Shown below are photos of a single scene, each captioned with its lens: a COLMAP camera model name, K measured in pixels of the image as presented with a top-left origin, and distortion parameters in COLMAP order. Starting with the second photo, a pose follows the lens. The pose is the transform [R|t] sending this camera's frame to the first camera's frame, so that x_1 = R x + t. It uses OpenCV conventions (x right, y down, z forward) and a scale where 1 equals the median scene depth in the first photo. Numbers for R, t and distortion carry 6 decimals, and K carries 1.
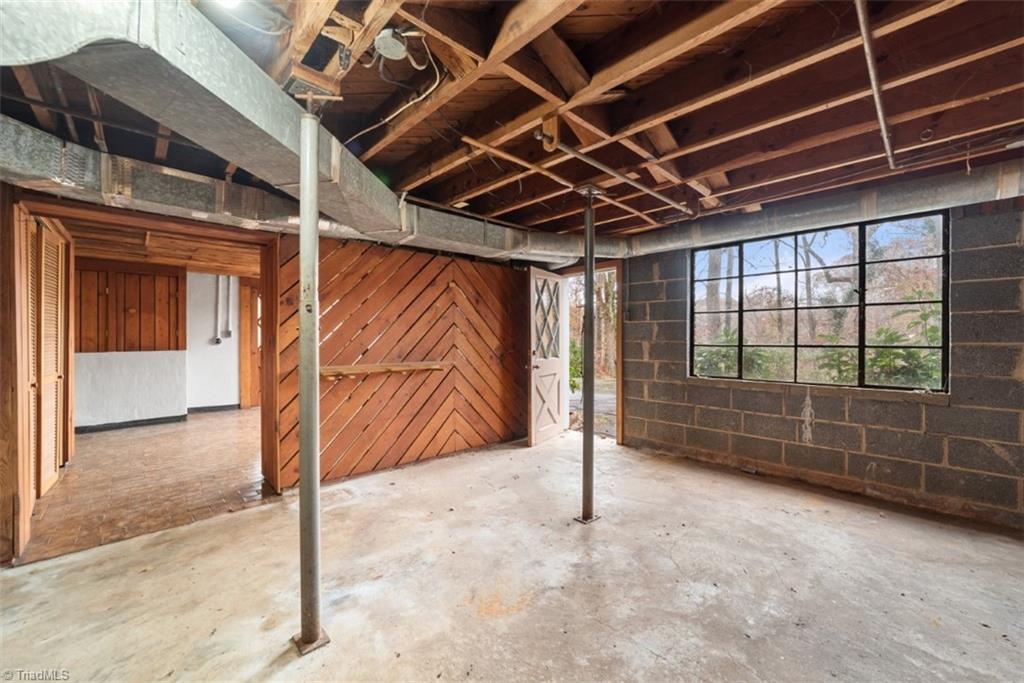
lens RADIAL K [[400.2, 0, 512.4], [0, 400.2, 337.3], [0, 0, 1]] dist [-0.000310, -0.000085]
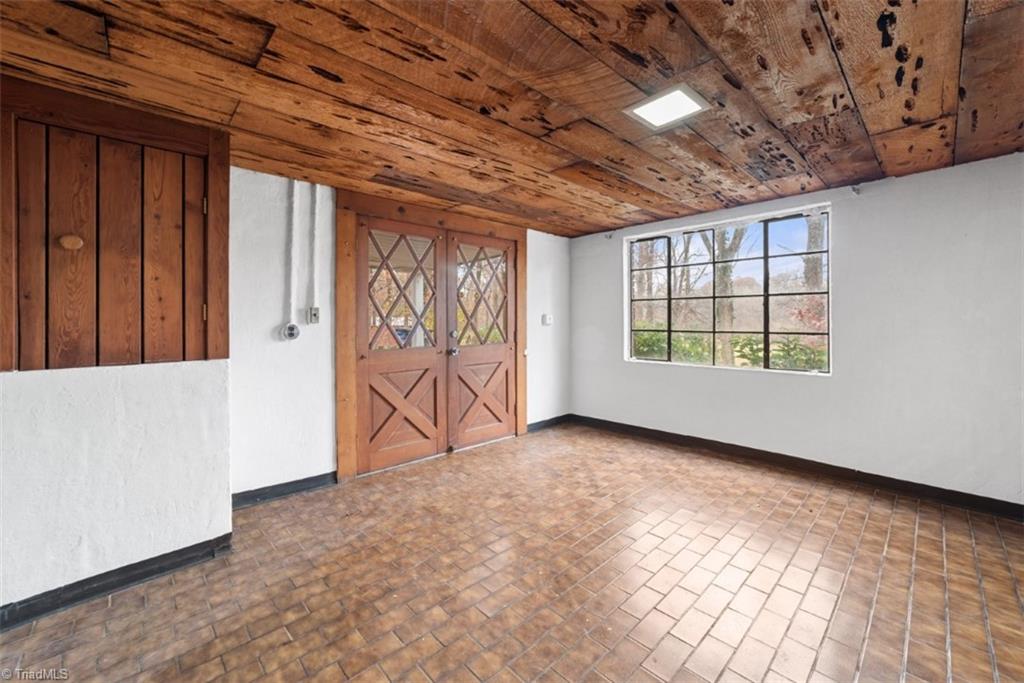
lens RADIAL K [[400.2, 0, 508.8], [0, 400.2, 322.2], [0, 0, 1]] dist [-0.000310, -0.000085]
pose [[0.999986, 0.003151, -0.004177, -0.504002], [-0.003130, 0.999982, 0.005193, -0.003887], [0.004193, -0.005180, 0.999978, 0.573517]]
